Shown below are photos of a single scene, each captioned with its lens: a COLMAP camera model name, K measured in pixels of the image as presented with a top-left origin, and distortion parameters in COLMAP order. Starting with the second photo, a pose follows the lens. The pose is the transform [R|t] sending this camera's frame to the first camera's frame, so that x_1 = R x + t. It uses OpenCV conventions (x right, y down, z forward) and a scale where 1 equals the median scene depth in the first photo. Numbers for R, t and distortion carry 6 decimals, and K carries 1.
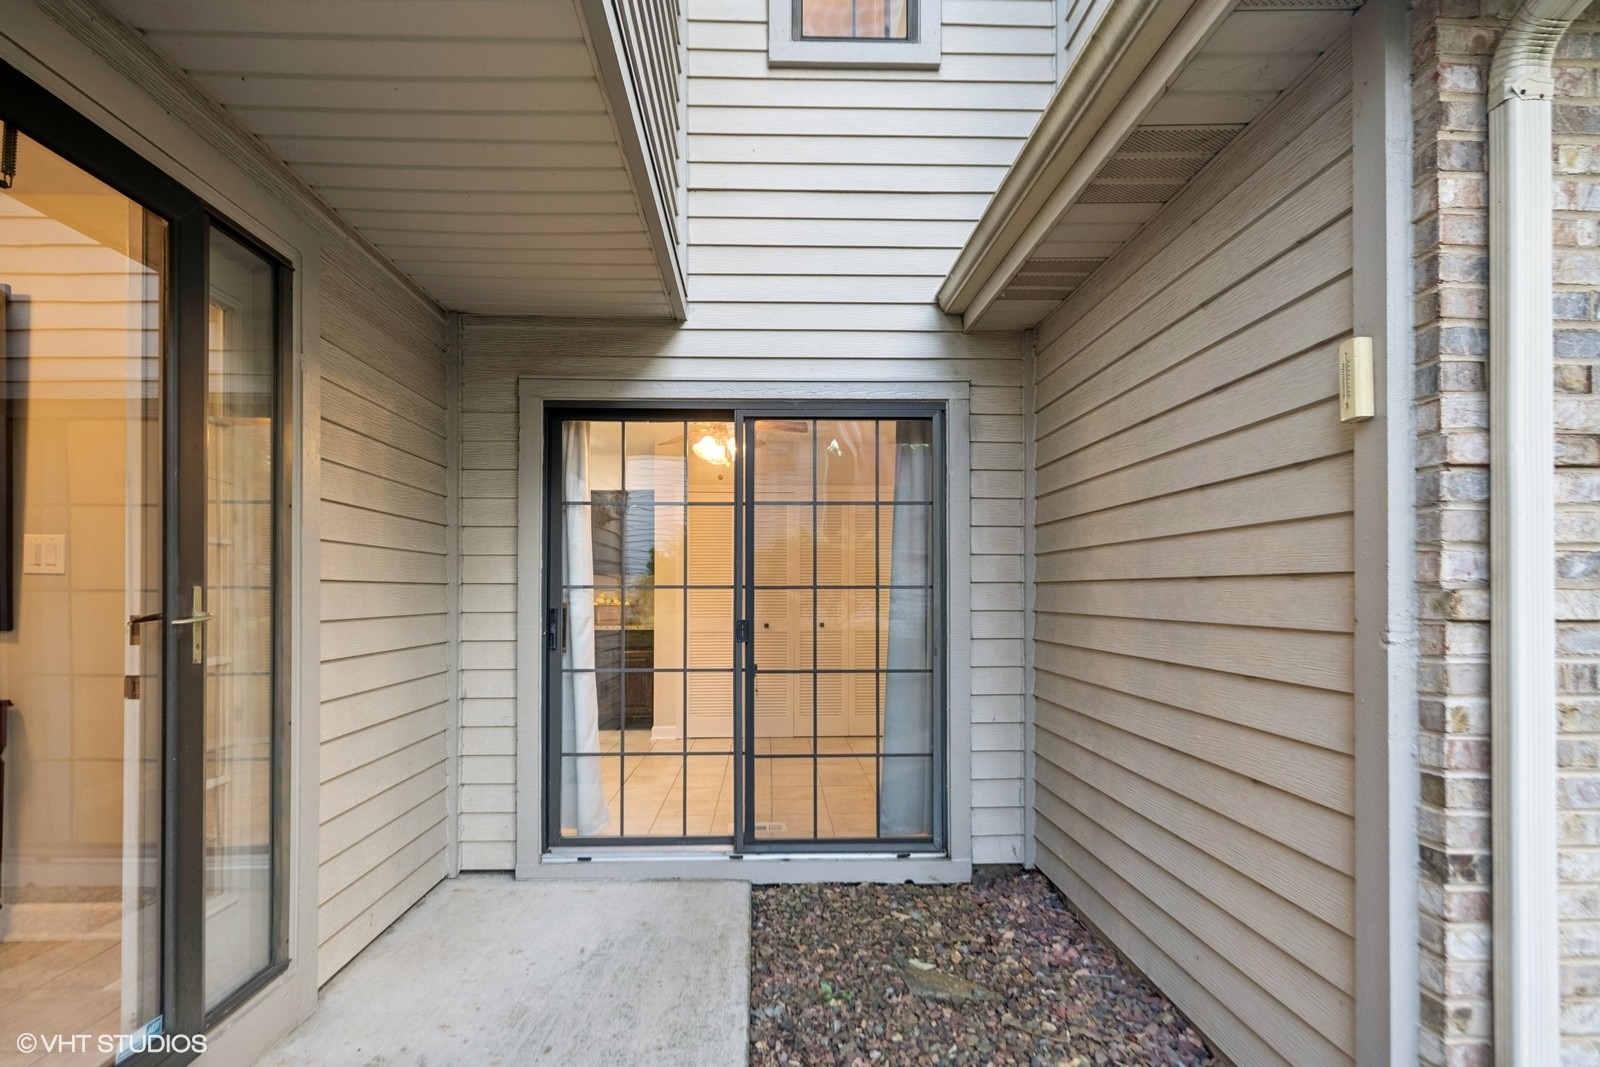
lens RADIAL K [[789.8, 0, 799.9], [0, 789.8, 546.4], [0, 0, 1]] dist [-0.002958, 0.000534]
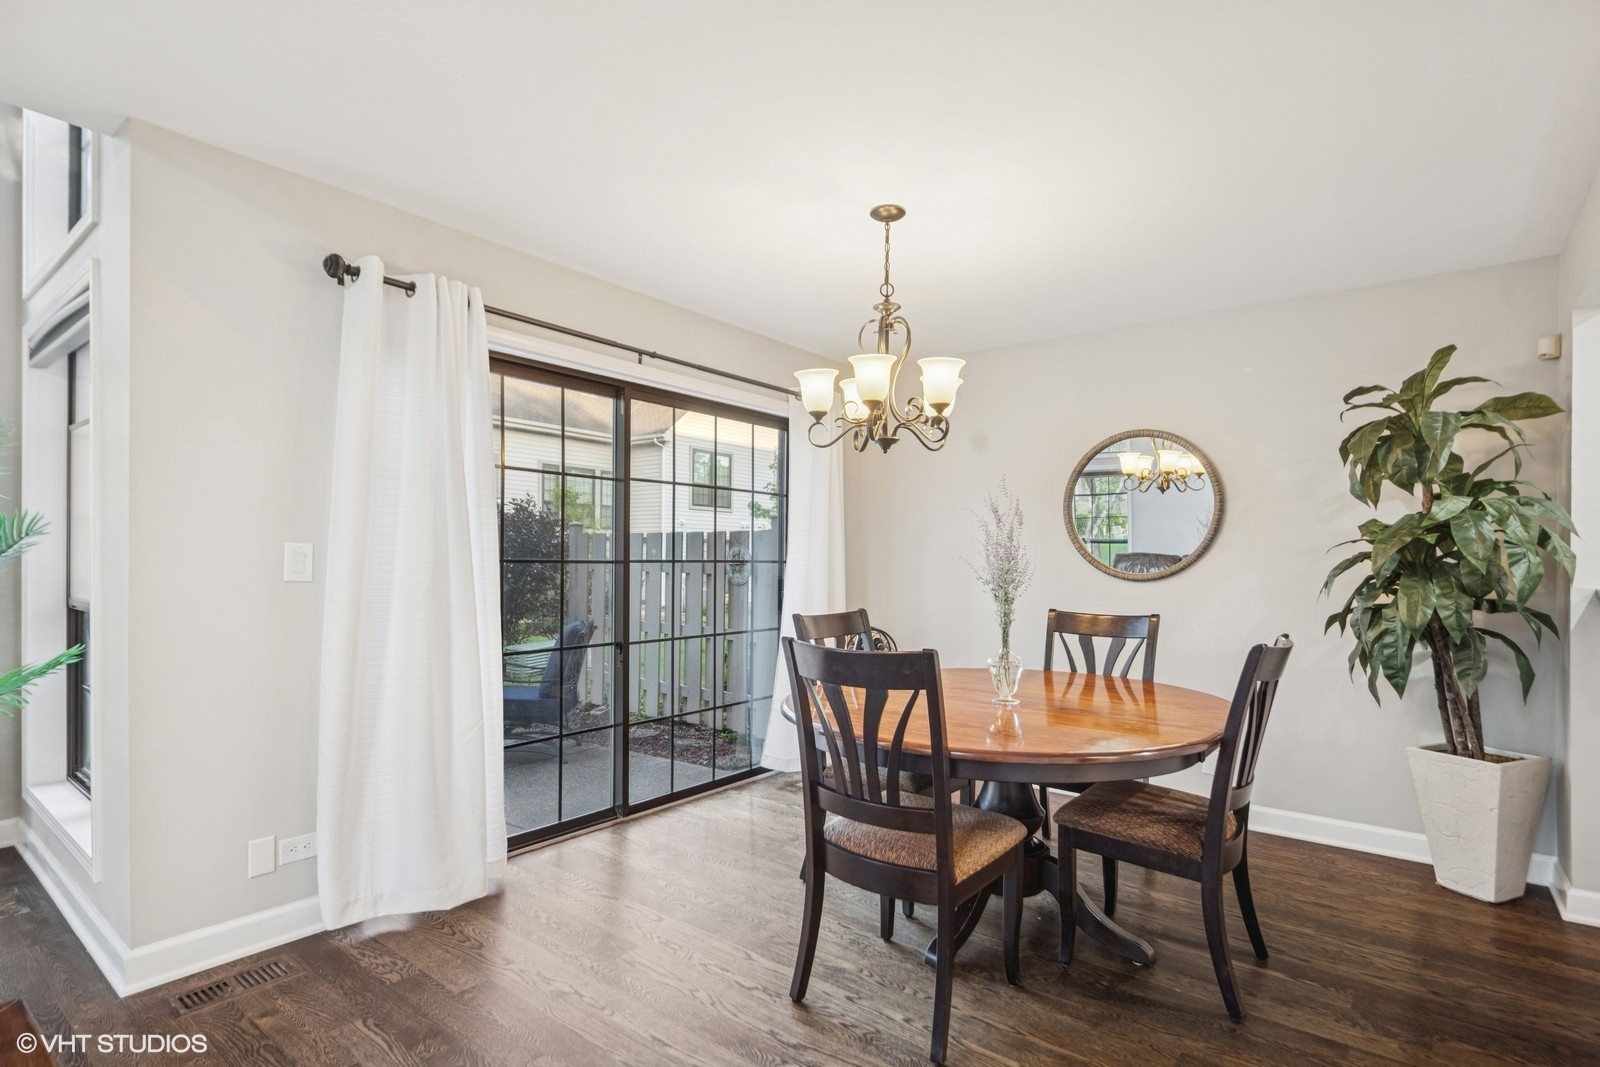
lens RADIAL K [[789.8, 0, 798.6], [0, 789.8, 542.9], [0, 0, 1]] dist [-0.002958, 0.000534]
pose [[0.631636, 0.009644, 0.775205, -0.759907], [-0.013410, 0.999909, -0.001514, 0.022516], [-0.775149, -0.009439, 0.631708, 0.169131]]
